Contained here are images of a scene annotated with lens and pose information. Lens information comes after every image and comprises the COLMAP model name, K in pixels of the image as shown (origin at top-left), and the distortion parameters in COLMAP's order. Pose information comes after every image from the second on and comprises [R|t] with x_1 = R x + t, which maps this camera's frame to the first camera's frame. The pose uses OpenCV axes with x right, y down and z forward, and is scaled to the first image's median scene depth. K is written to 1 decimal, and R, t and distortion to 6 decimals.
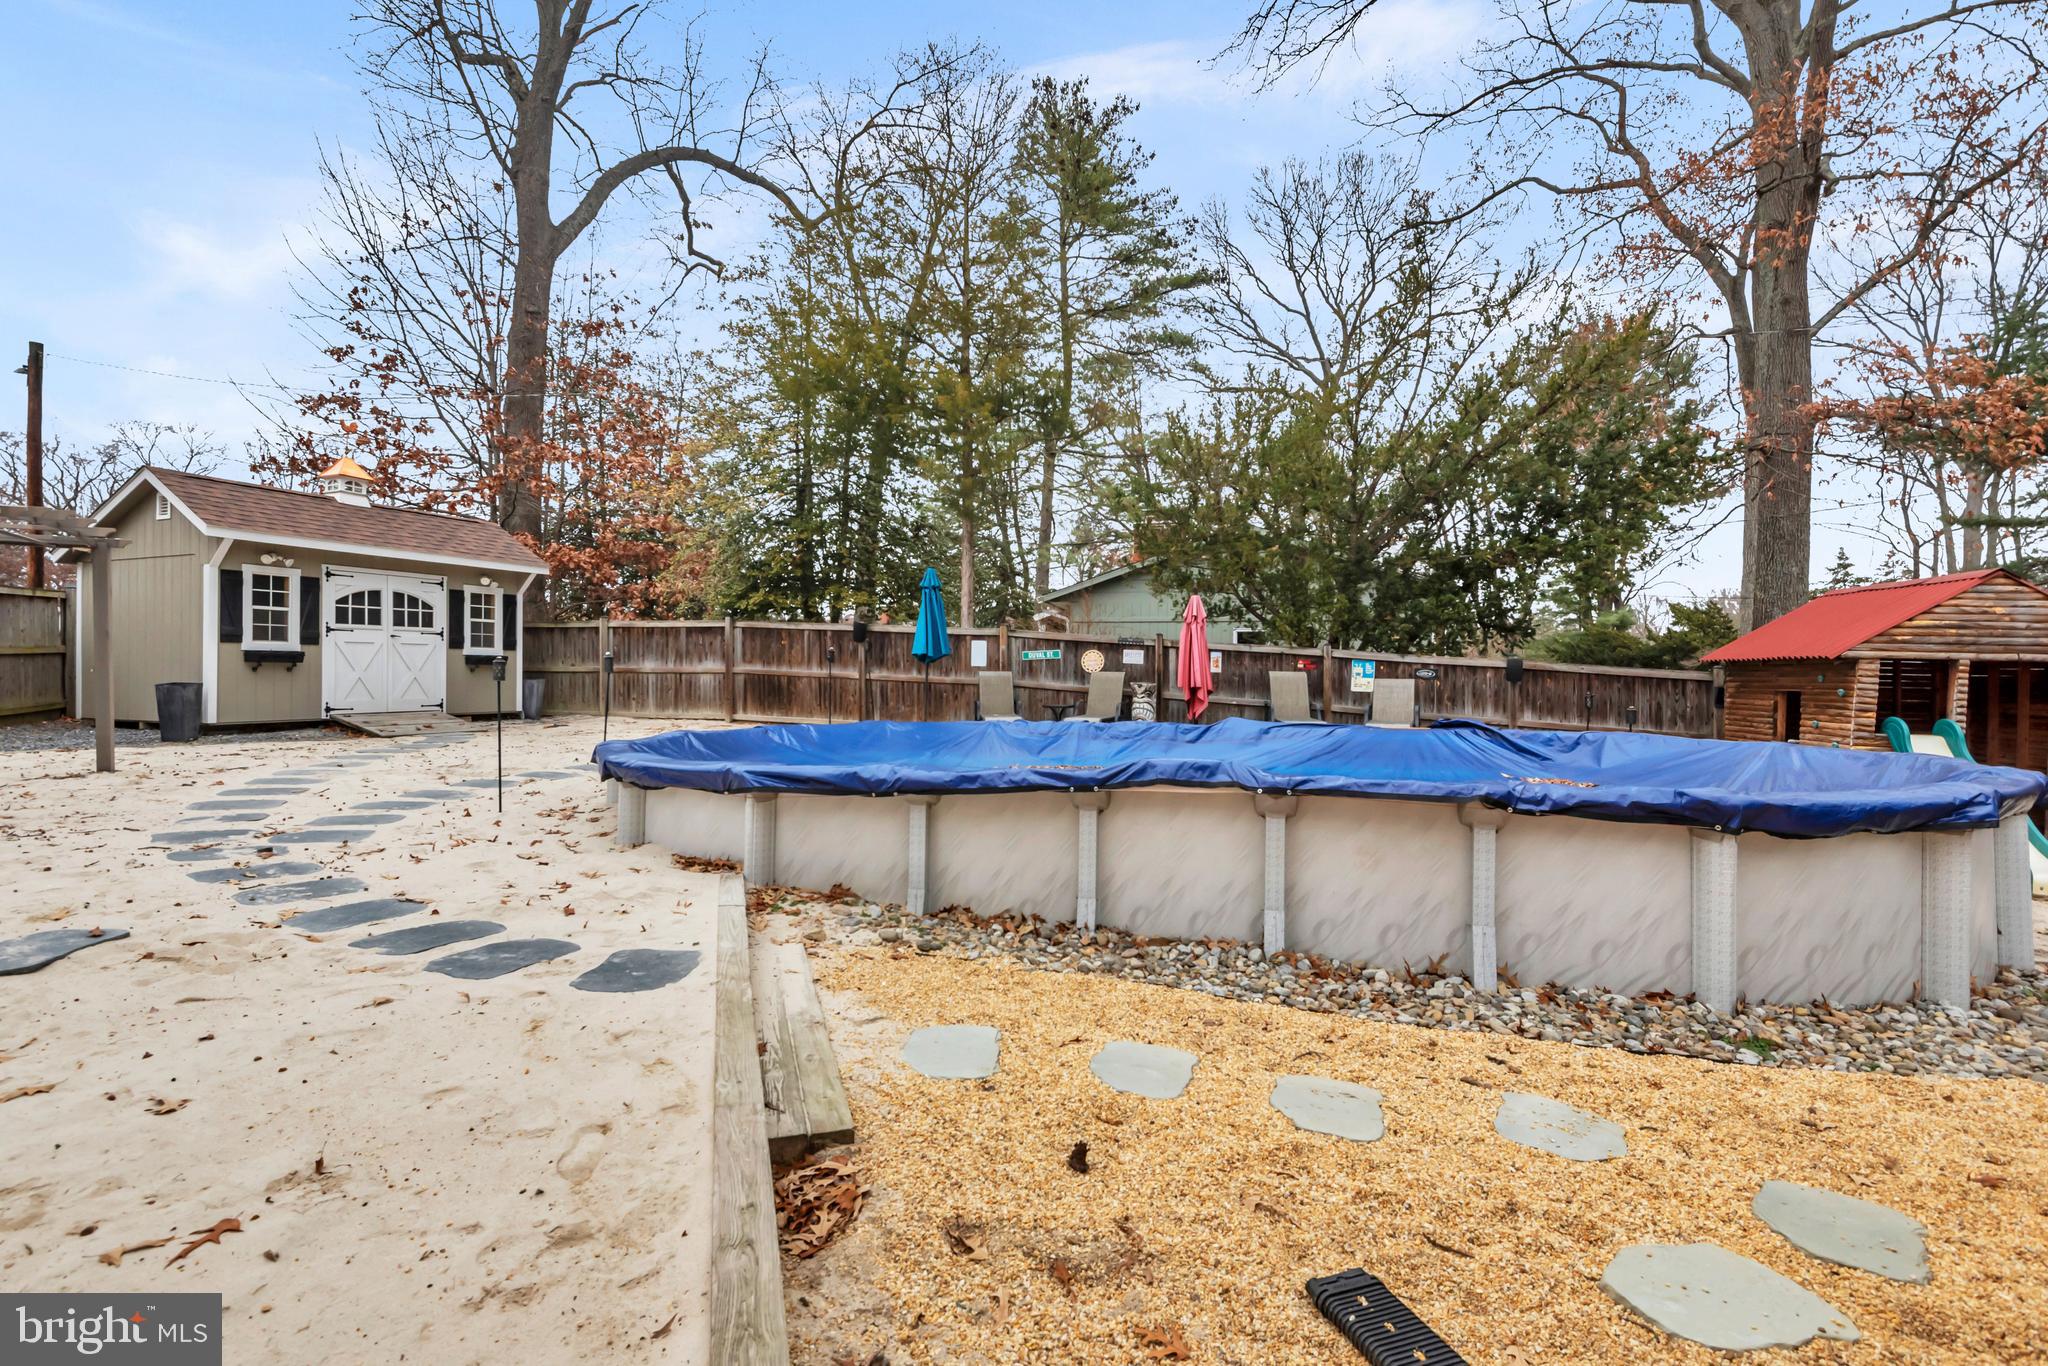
lens RADIAL K [[940.4, 0, 1075.1], [0, 940.4, 672.9], [0, 0, 1]] dist [0.021772, -0.003048]
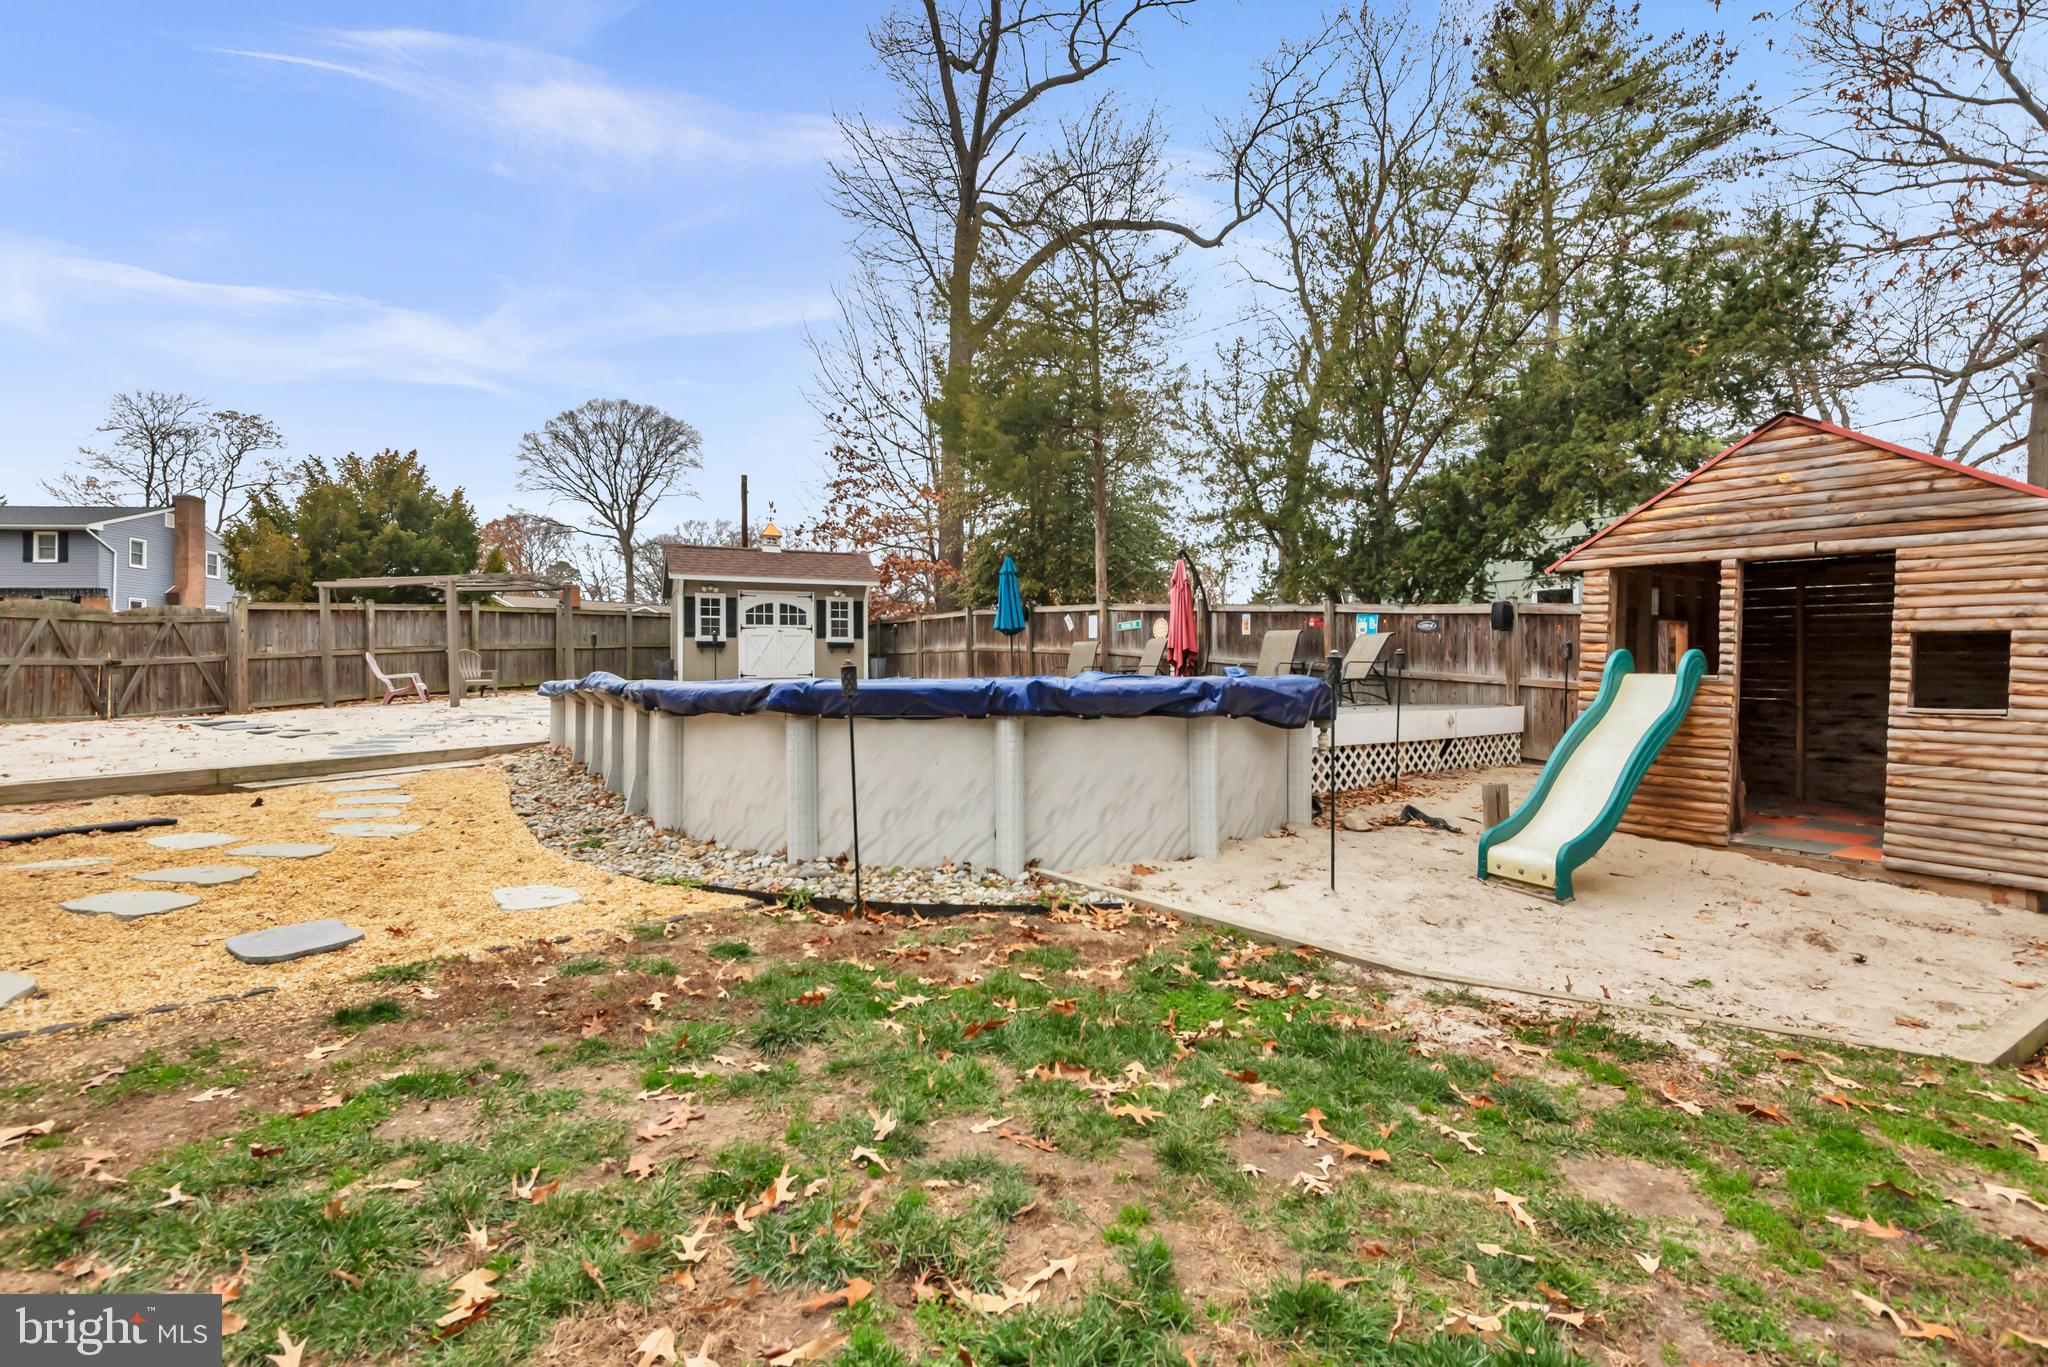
lens RADIAL K [[940.4, 0, 992.5], [0, 940.4, 676.4], [0, 0, 1]] dist [0.021772, -0.003048]
pose [[0.712868, -0.006265, -0.701270, 0.657963], [0.009452, 0.999955, 0.000675, 0.040563], [0.701234, -0.007110, 0.712896, 0.101531]]
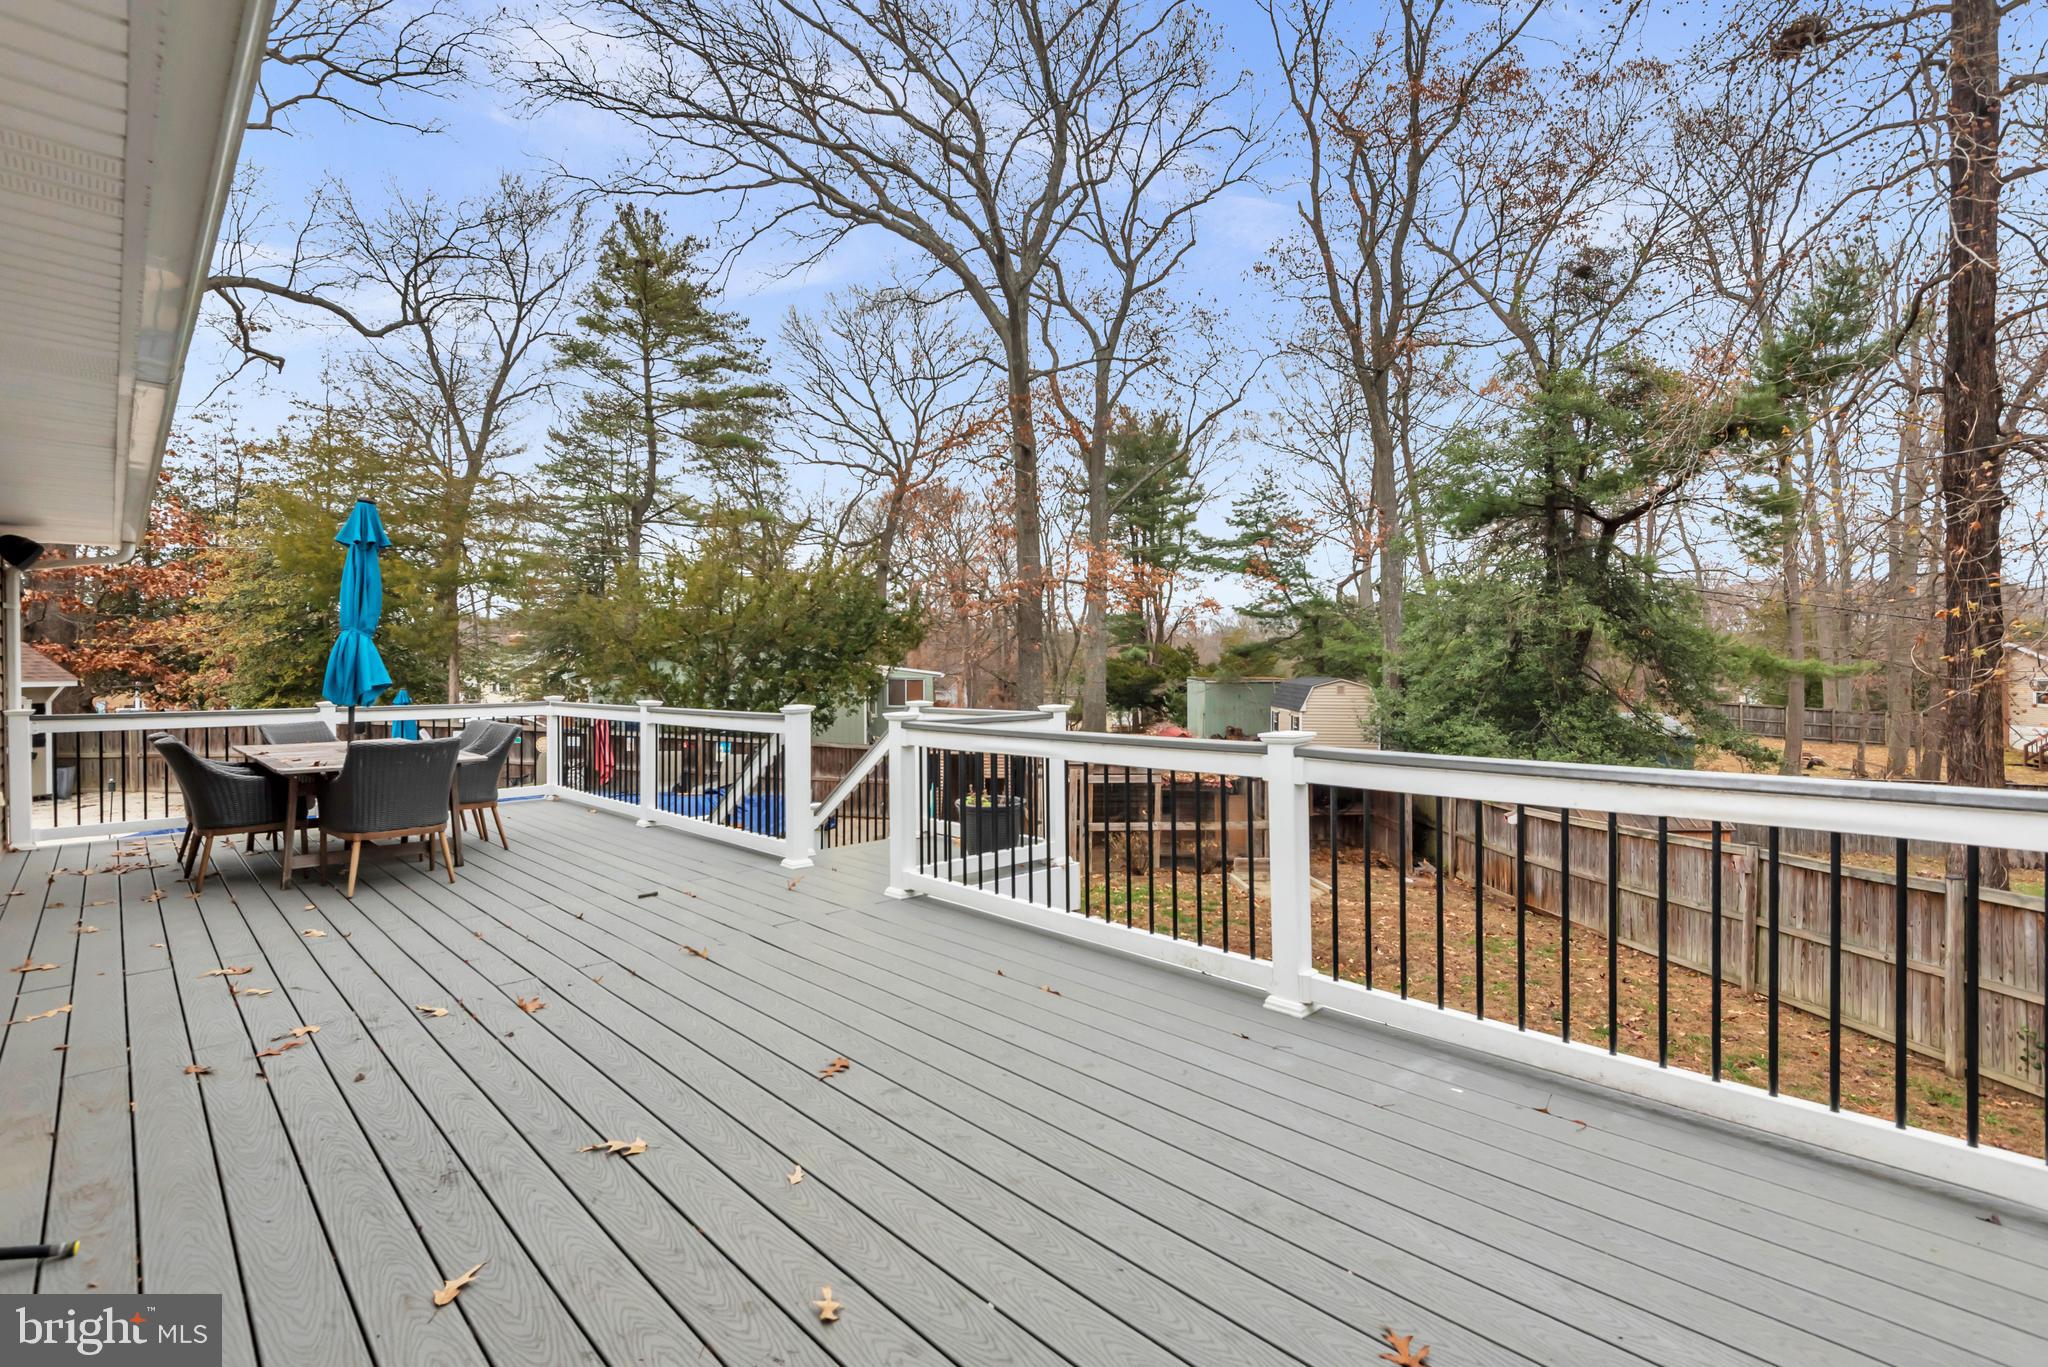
lens RADIAL K [[940.4, 0, 1025.6], [0, 940.4, 672.4], [0, 0, 1]] dist [0.021772, -0.003048]
pose [[0.965689, -0.003554, 0.259677, 0.393367], [0.006731, 0.999913, -0.011345, -0.111777], [-0.259614, 0.012704, 0.965629, -0.663281]]
